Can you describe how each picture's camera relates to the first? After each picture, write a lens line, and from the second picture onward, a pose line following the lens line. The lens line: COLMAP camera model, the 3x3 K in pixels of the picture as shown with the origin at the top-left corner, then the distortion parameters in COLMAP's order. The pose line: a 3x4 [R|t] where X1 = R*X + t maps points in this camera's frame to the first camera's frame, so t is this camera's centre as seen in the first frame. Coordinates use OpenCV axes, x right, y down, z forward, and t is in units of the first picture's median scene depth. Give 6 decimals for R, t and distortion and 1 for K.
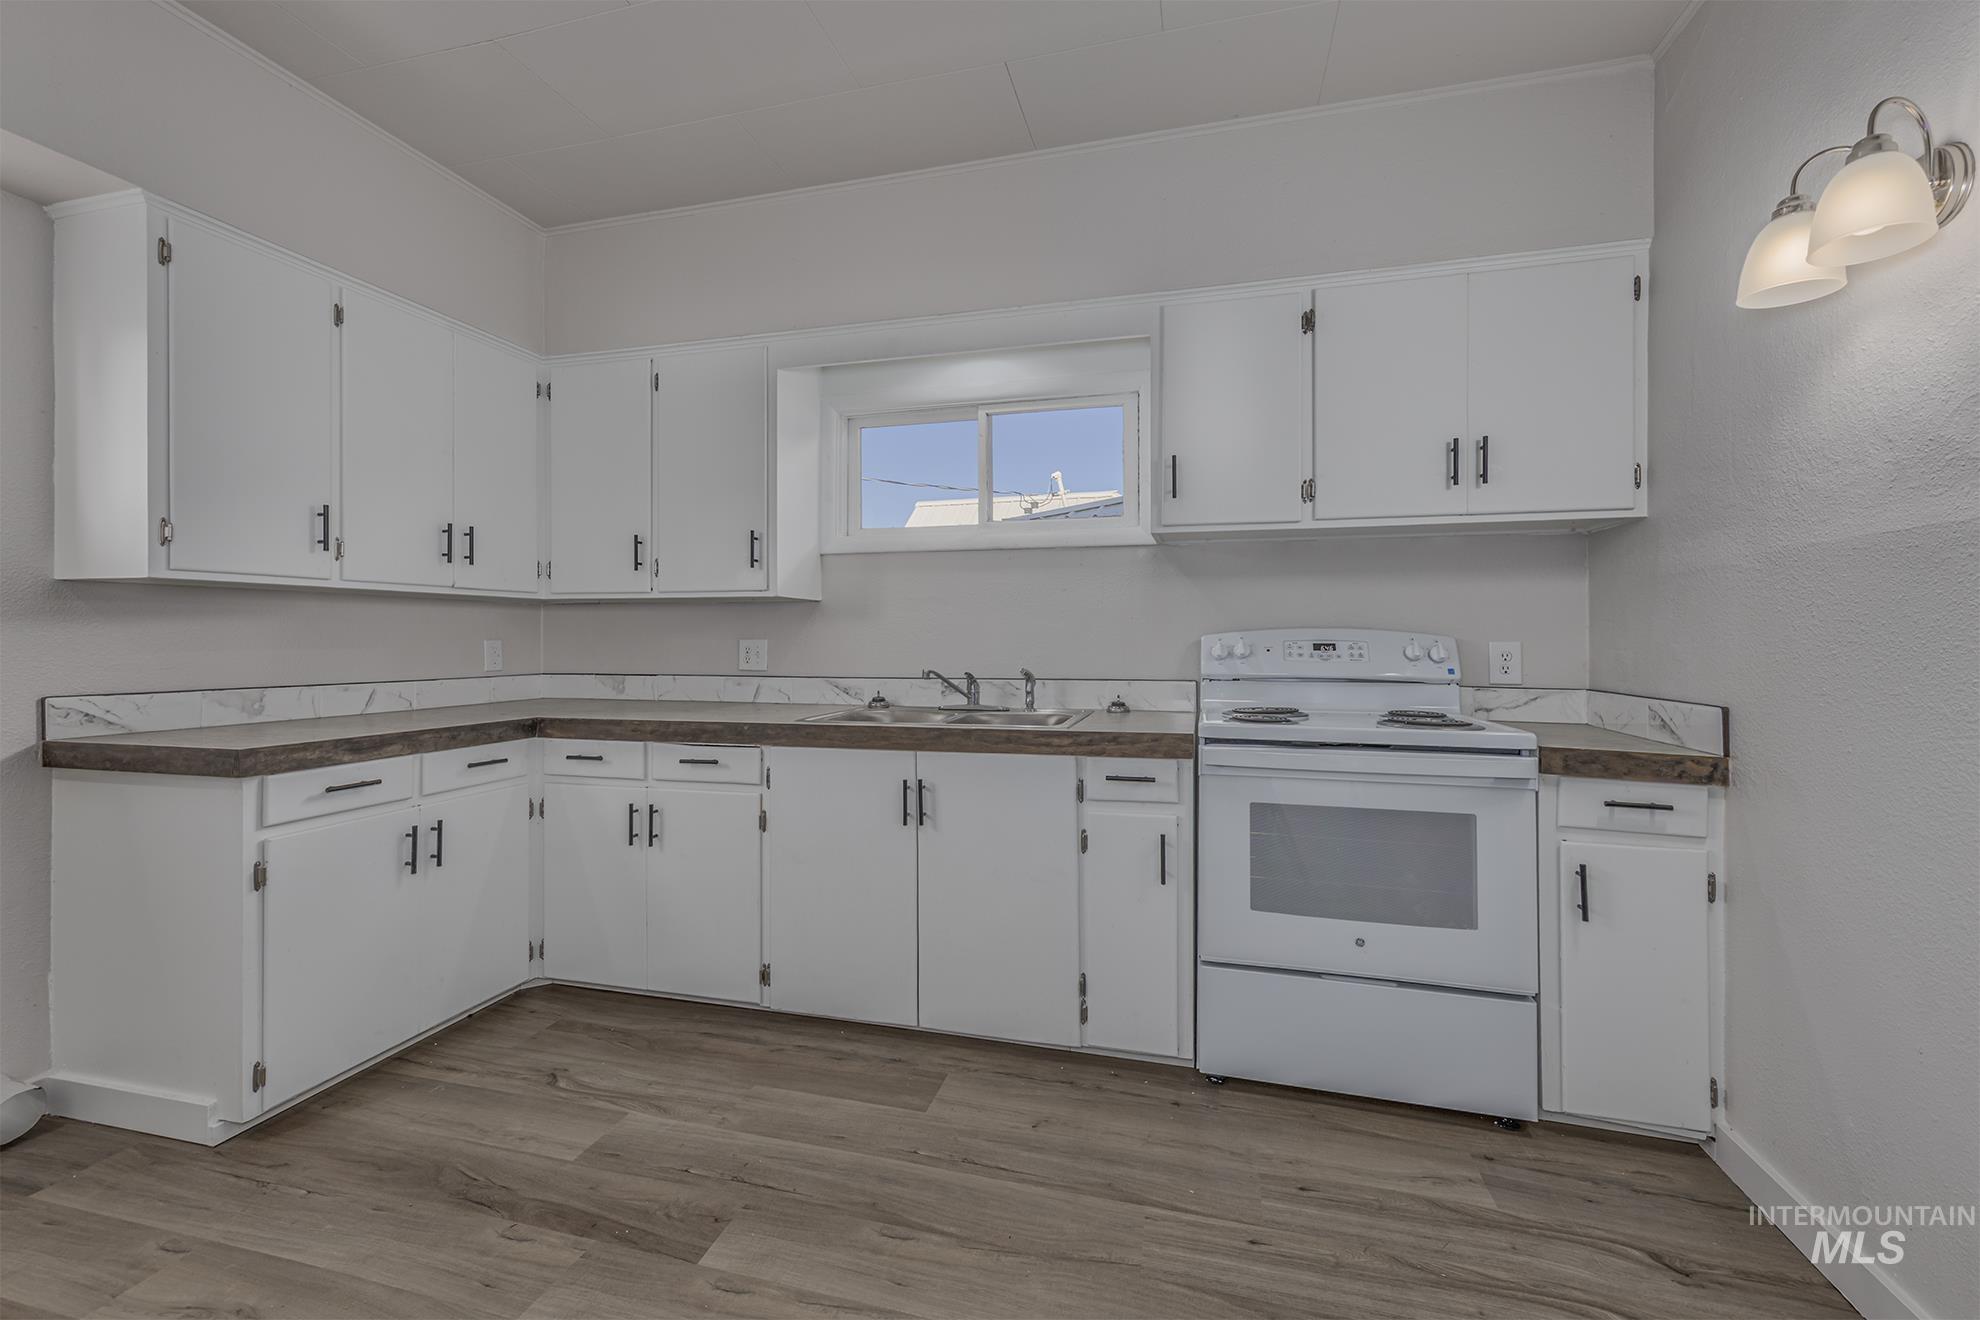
lens RADIAL K [[771.1, 0, 998.7], [0, 771.1, 642.6], [0, 0, 1]] dist [0.007279, 0.000192]
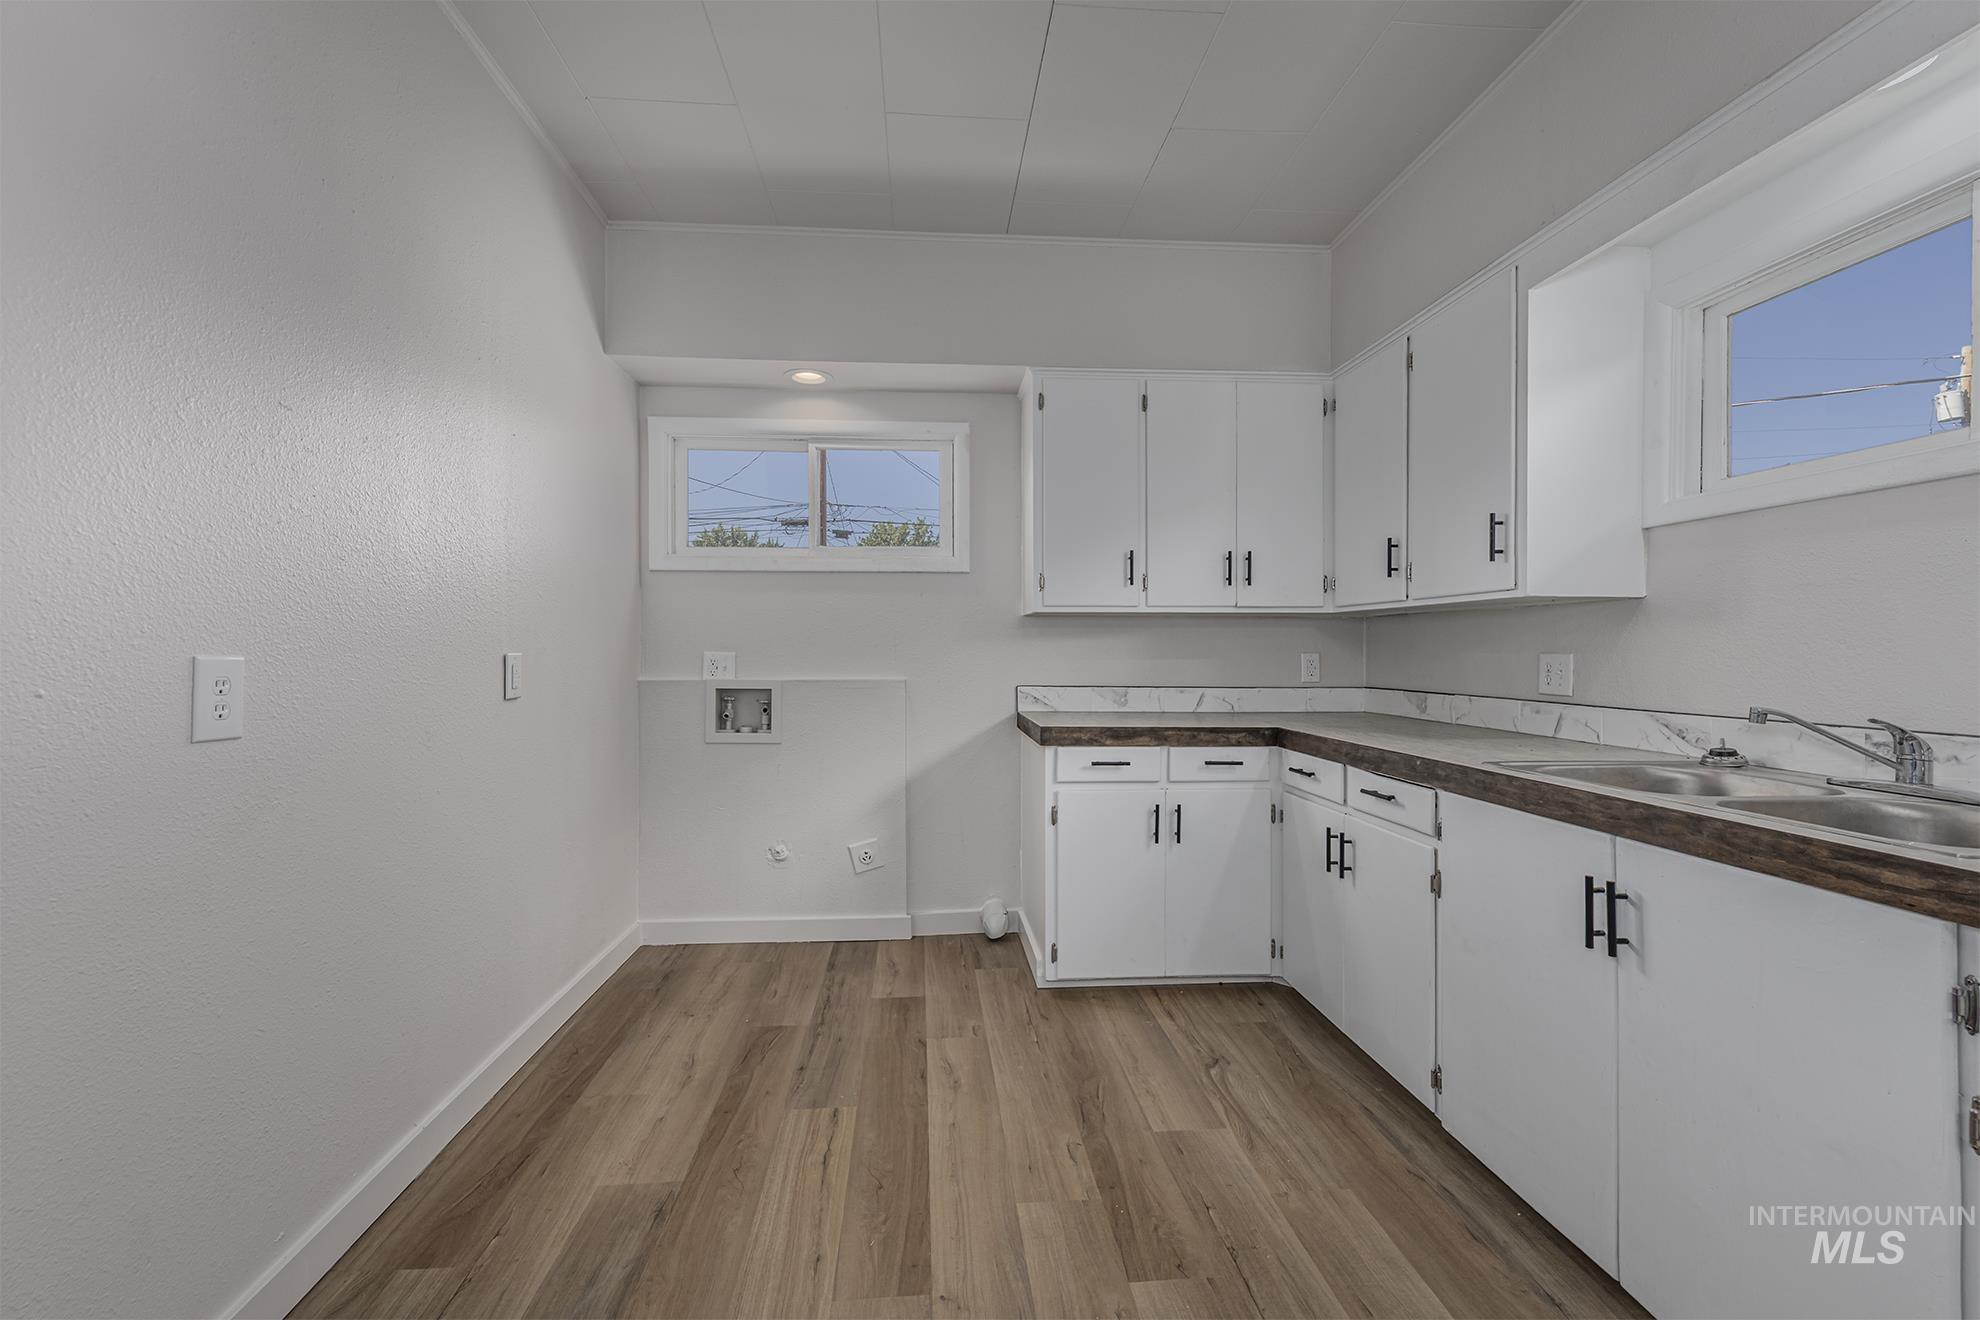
lens RADIAL K [[794.8, 0, 990.0], [0, 794.8, 660.0], [0, 0, 1]] dist [0.010131, 0.000169]
pose [[0.341206, 0.011953, -0.939912, 0.329512], [-0.007149, 0.999923, 0.010121, -0.002741], [0.939961, 0.003266, 0.341266, 0.315516]]
